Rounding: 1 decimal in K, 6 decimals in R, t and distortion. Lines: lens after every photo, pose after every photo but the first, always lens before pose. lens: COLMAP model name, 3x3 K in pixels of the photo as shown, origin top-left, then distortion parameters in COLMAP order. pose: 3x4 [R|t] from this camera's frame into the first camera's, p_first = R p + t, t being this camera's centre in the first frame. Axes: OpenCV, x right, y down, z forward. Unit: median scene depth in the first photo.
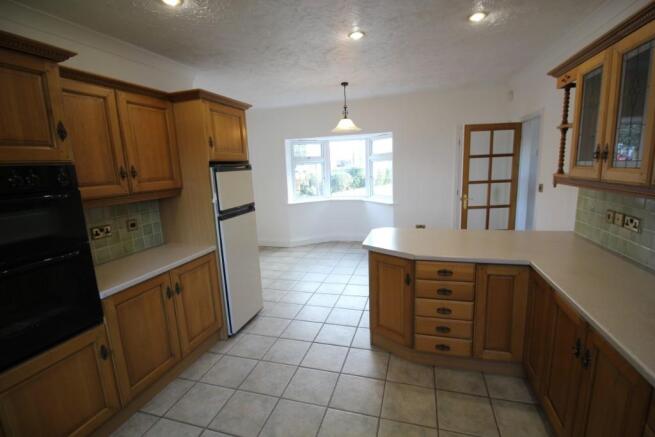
lens RADIAL K [[309.2, 0, 327.5], [0, 309.2, 218.5], [0, 0, 1]] dist [-0.000437, -0.000226]
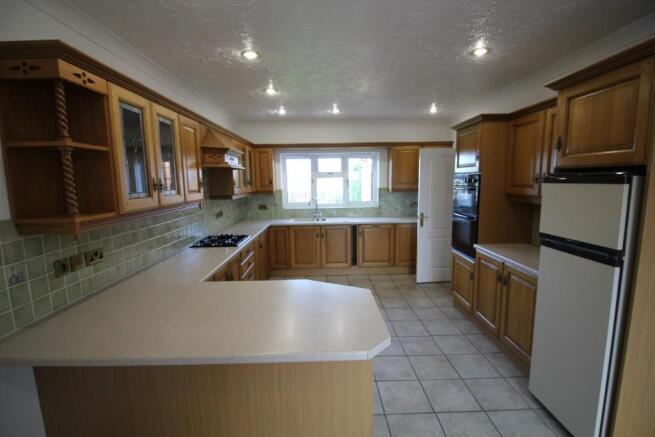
lens RADIAL K [[309.2, 0, 327.5], [0, 309.2, 218.5], [0, 0, 1]] dist [-0.000437, -0.000226]
pose [[-0.952280, 0.093488, -0.290556, 0.449091], [0.002271, 0.954082, 0.299538, -0.334974], [0.305217, 0.284585, -0.908765, 1.747947]]
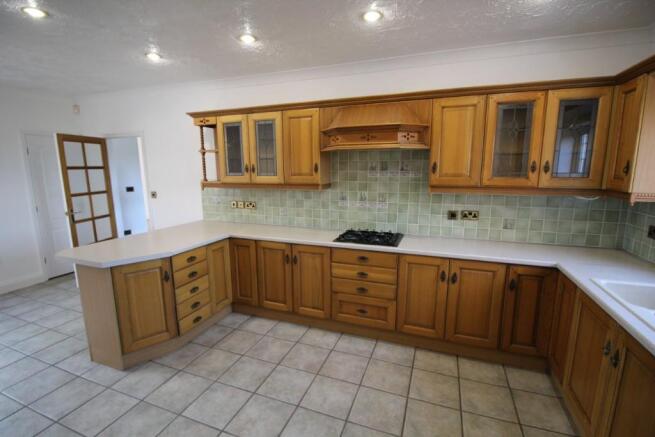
lens RADIAL K [[309.2, 0, 327.5], [0, 309.2, 218.5], [0, 0, 1]] dist [-0.000437, -0.000226]
pose [[0.072730, -0.125144, 0.989469, -0.757347], [0.176565, 0.978042, 0.110721, -0.026416], [-0.981598, 0.166653, 0.093229, 0.294608]]
